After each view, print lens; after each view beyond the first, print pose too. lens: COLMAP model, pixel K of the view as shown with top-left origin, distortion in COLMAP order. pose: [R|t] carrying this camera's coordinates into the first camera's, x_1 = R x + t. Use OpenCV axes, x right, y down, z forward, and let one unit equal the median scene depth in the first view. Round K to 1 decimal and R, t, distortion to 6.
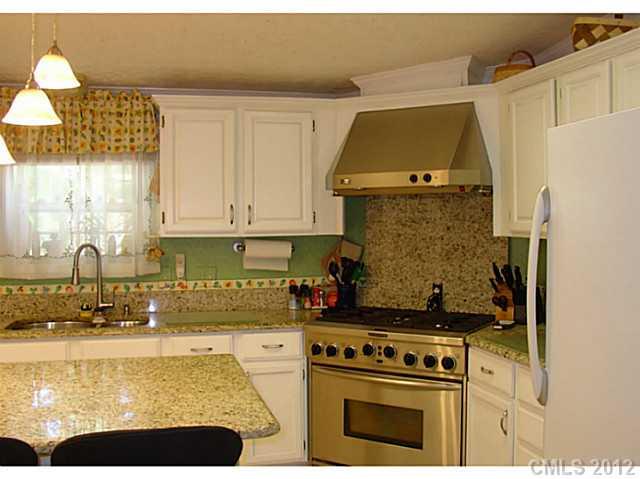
lens RADIAL K [[863.6, 0, 320.0], [0, 863.6, 239.5], [0, 0, 1]] dist [-0.012760, 0.717760]
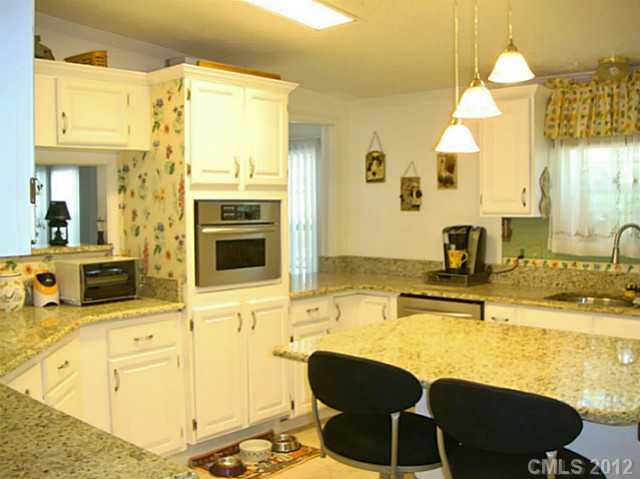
lens RADIAL K [[863.6, 0, 320.0], [0, 863.6, 239.5], [0, 0, 1]] dist [-0.012760, 0.717760]
pose [[0.663241, 0.046421, -0.746965, 0.254861], [-0.029287, 0.998920, 0.036075, -0.003408], [0.747833, -0.002050, 0.663884, 0.056363]]
